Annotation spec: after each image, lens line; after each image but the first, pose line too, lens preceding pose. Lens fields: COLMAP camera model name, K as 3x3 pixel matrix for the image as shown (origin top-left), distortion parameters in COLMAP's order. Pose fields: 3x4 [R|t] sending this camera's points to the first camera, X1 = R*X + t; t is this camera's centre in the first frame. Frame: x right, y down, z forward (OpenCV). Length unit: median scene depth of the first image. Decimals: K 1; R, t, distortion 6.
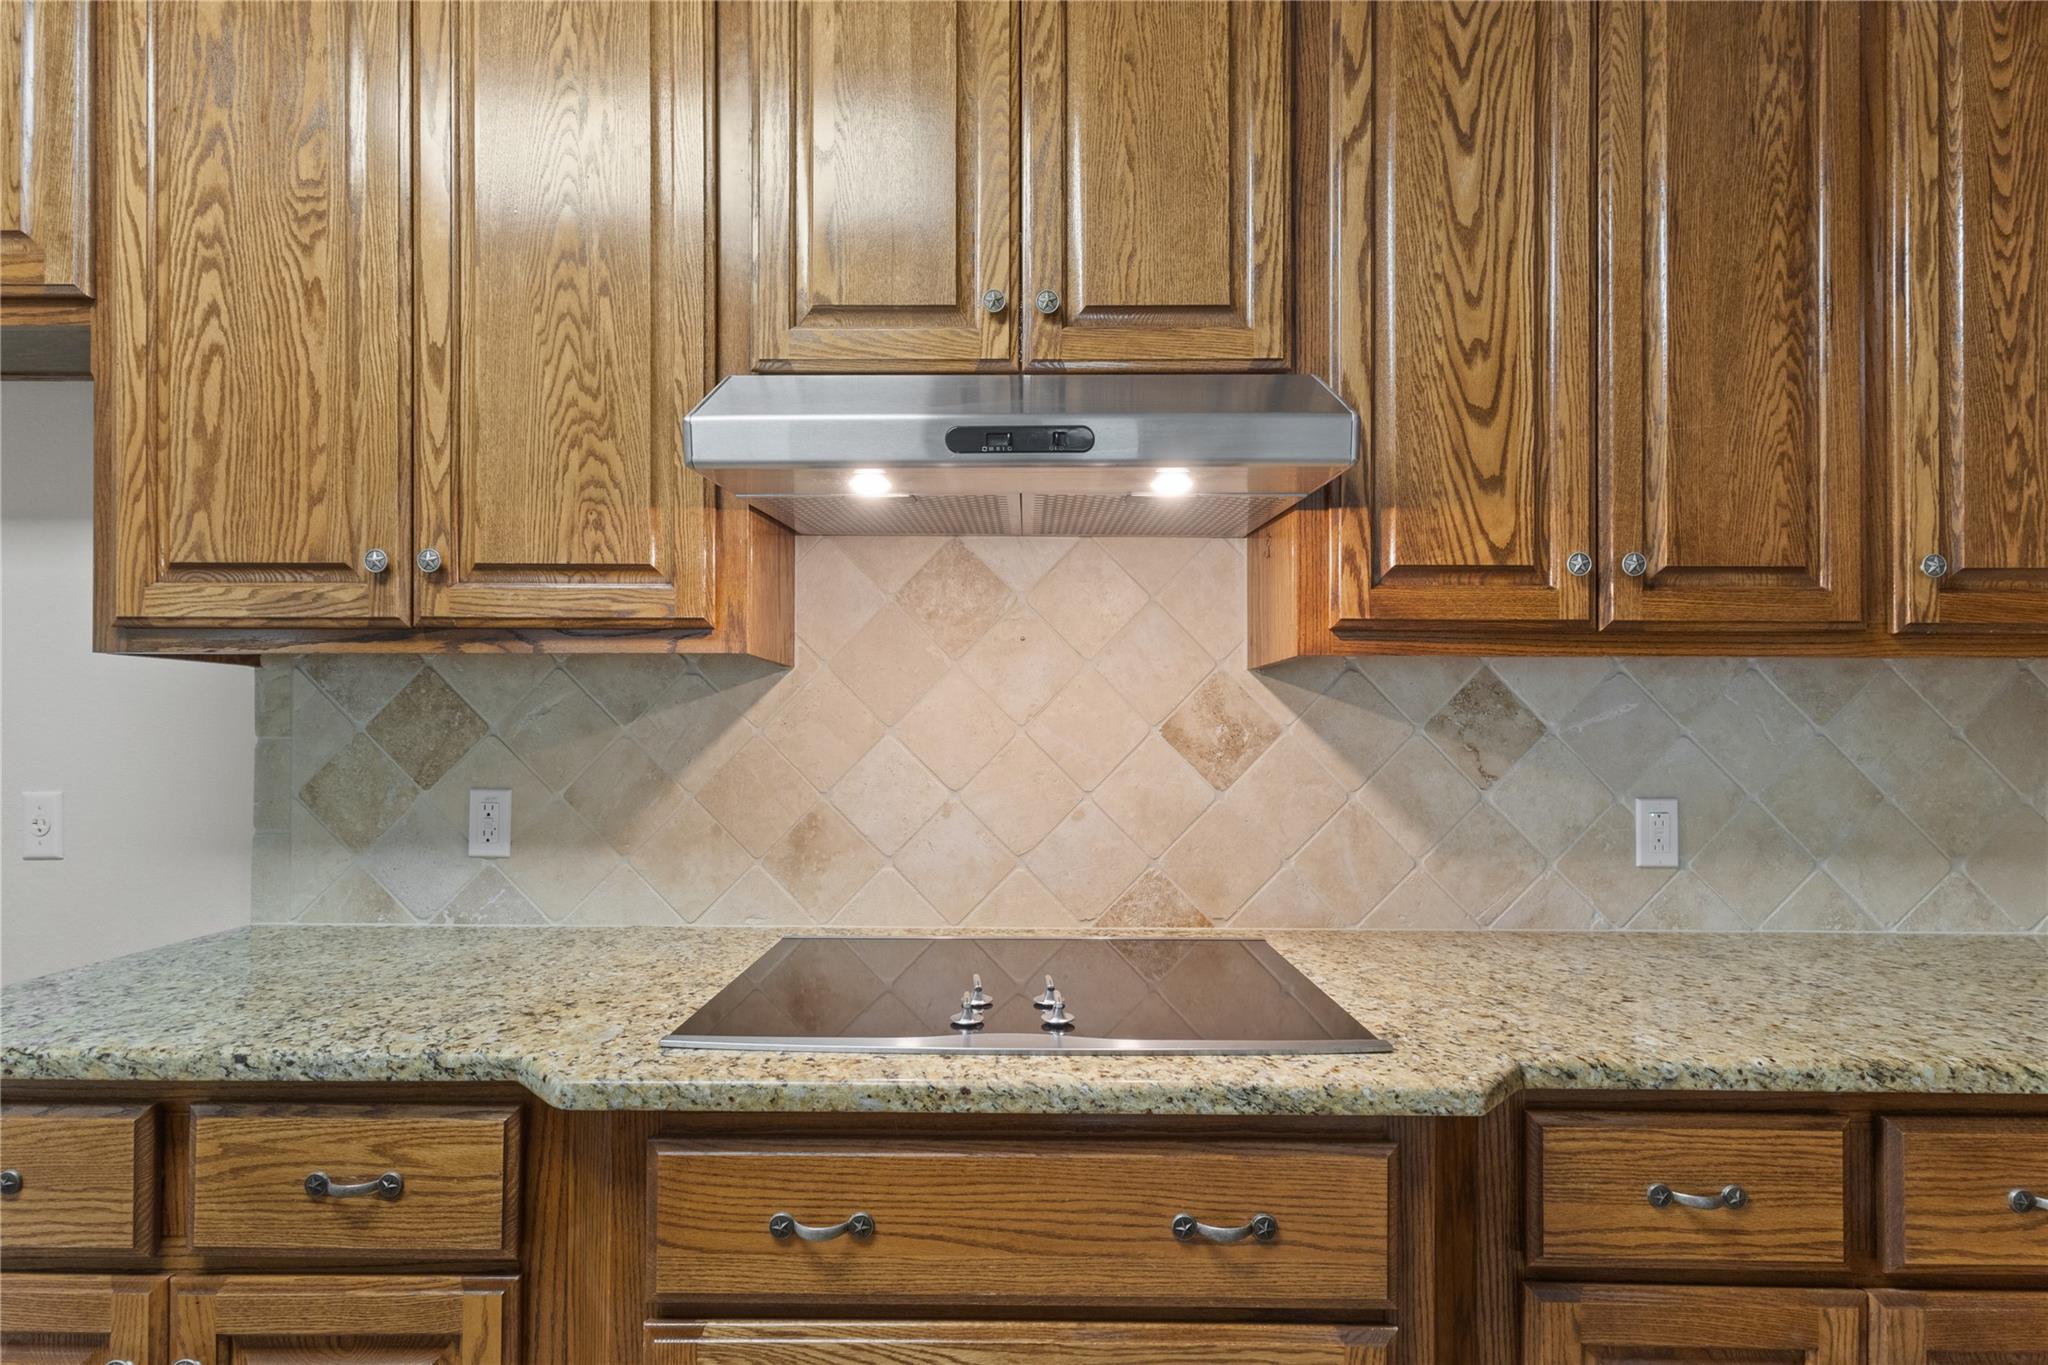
lens RADIAL K [[962.0, 0, 1008.7], [0, 962.0, 727.4], [0, 0, 1]] dist [0.009731, 0.001054]
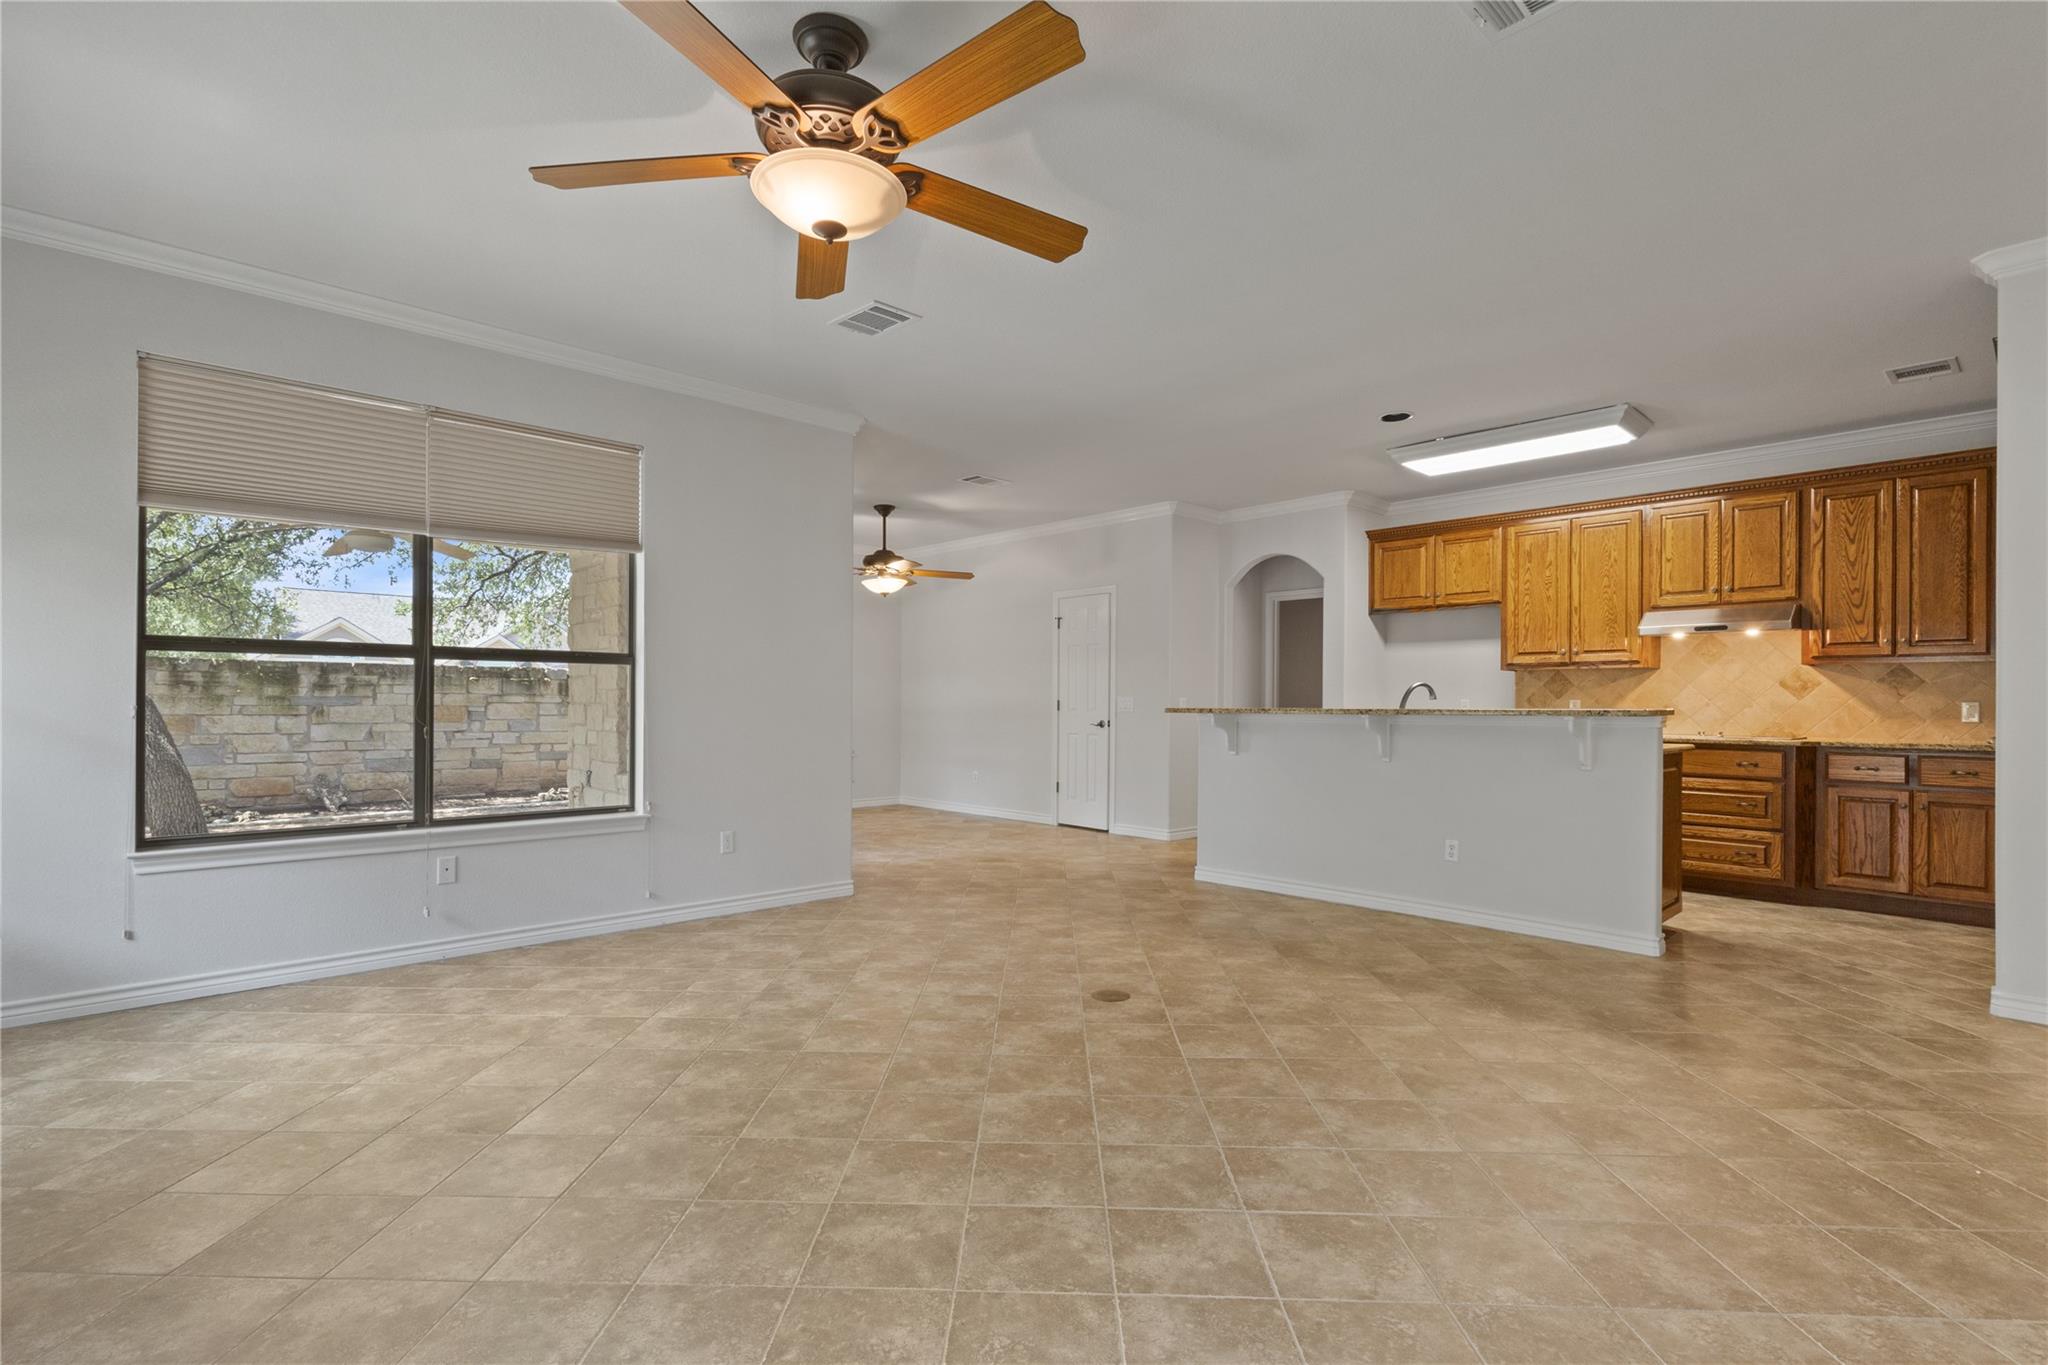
lens RADIAL K [[962.0, 0, 1012.6], [0, 962.0, 699.1], [0, 0, 1]] dist [0.009731, 0.001054]
pose [[0.691537, -0.000134, -0.722341, 0.991775], [-0.003863, 0.999985, -0.003884, 0.109933], [0.722330, 0.005477, 0.691527, -4.530173]]
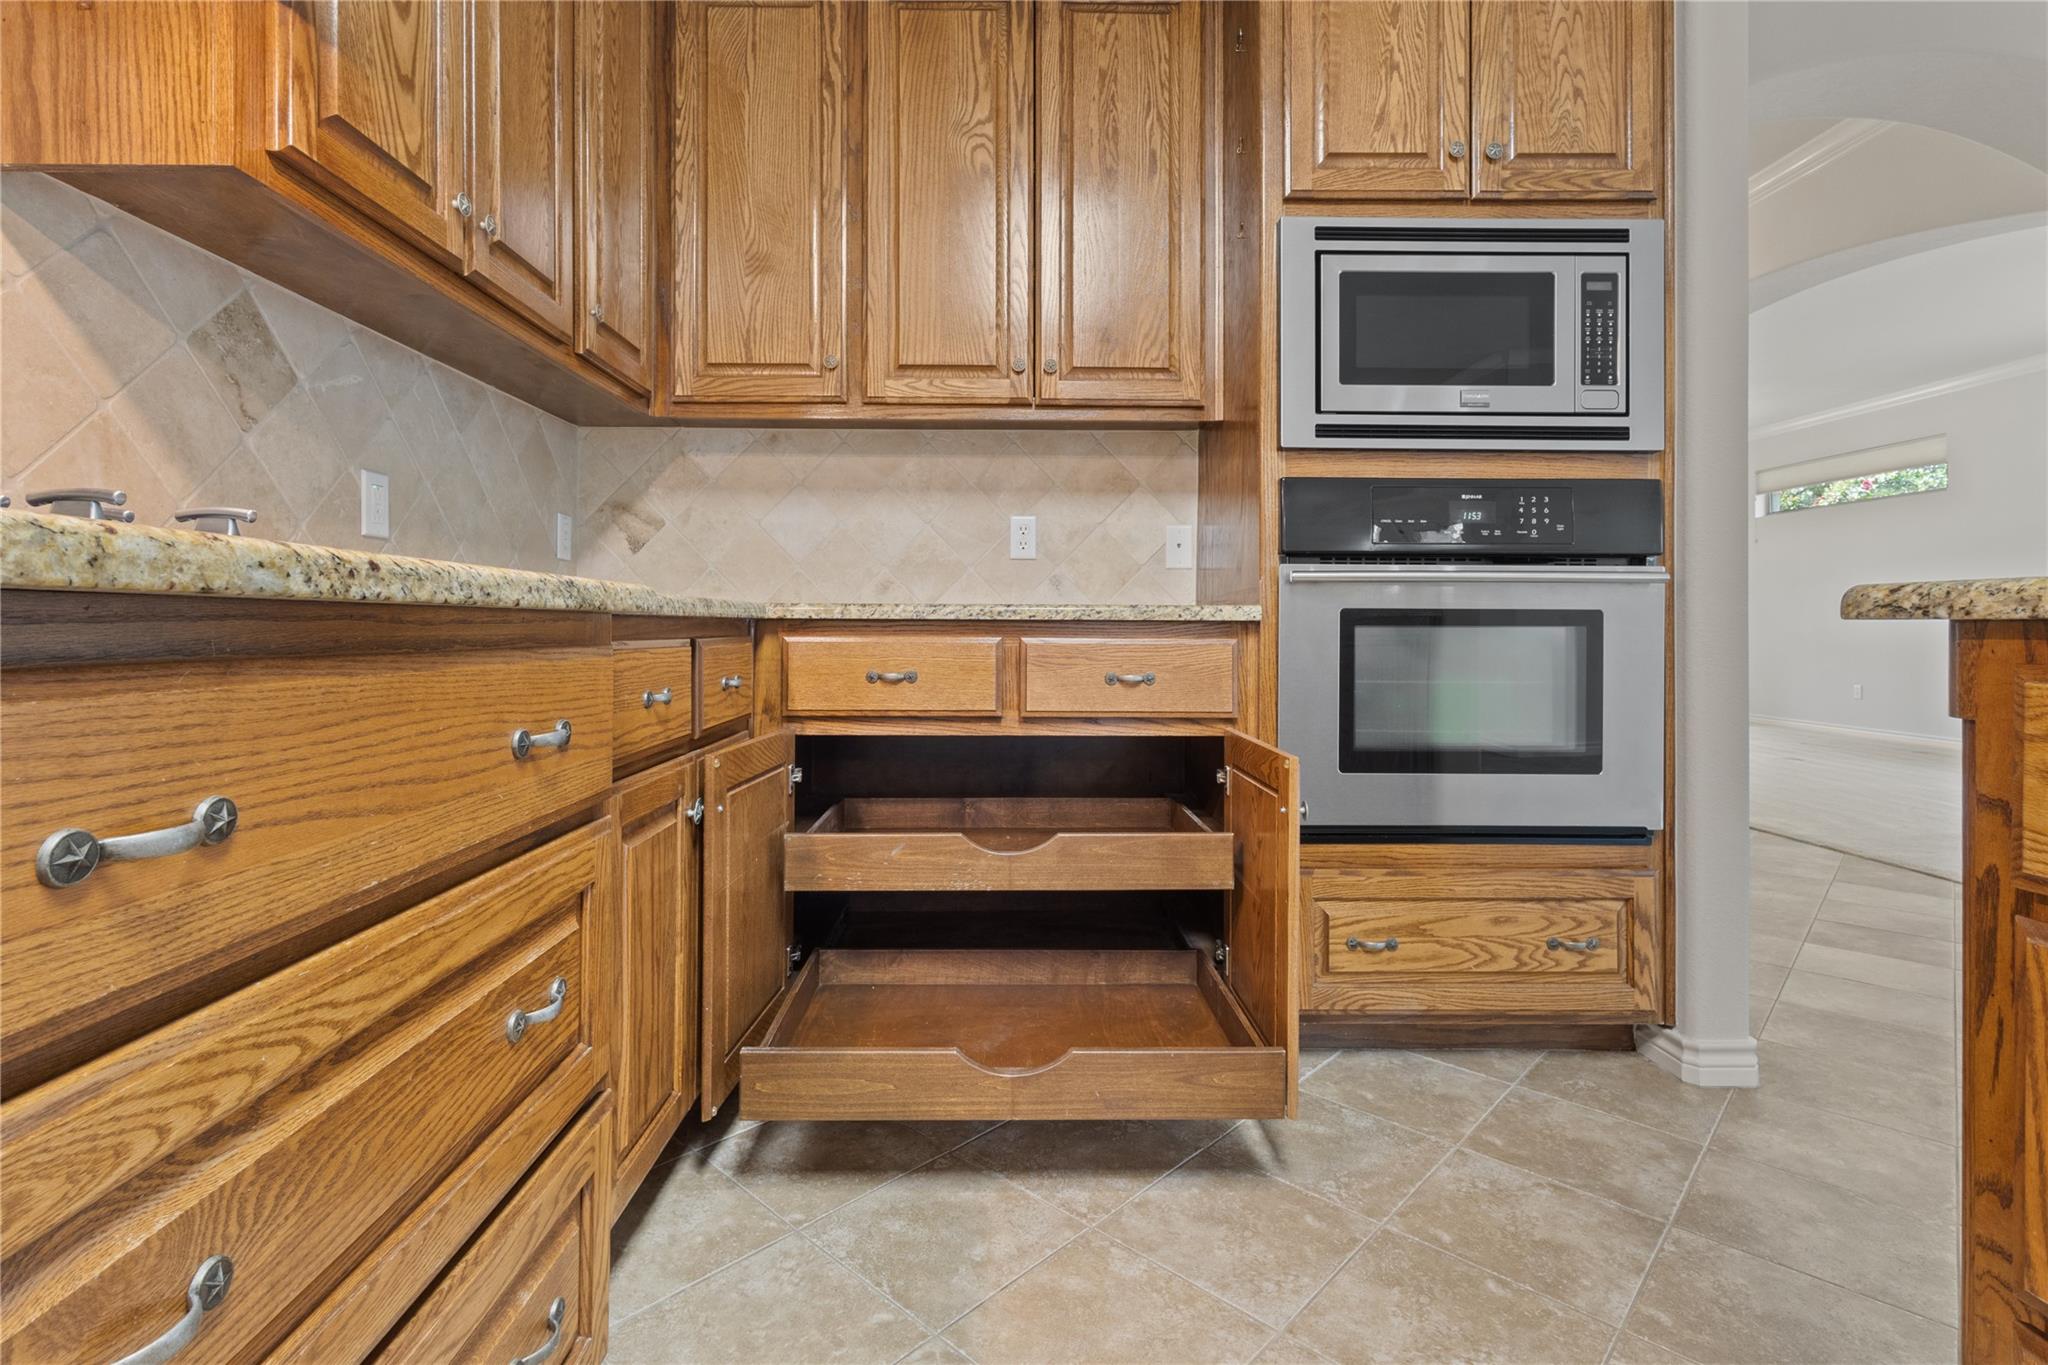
lens RADIAL K [[962.0, 0, 1016.4], [0, 962.0, 609.5], [0, 0, 1]] dist [0.009731, 0.001054]
pose [[-0.021493, 0.011660, 0.999701, -0.476531], [-0.008109, 0.999897, -0.011837, 0.280874], [-0.999736, -0.008361, -0.021396, 0.401481]]
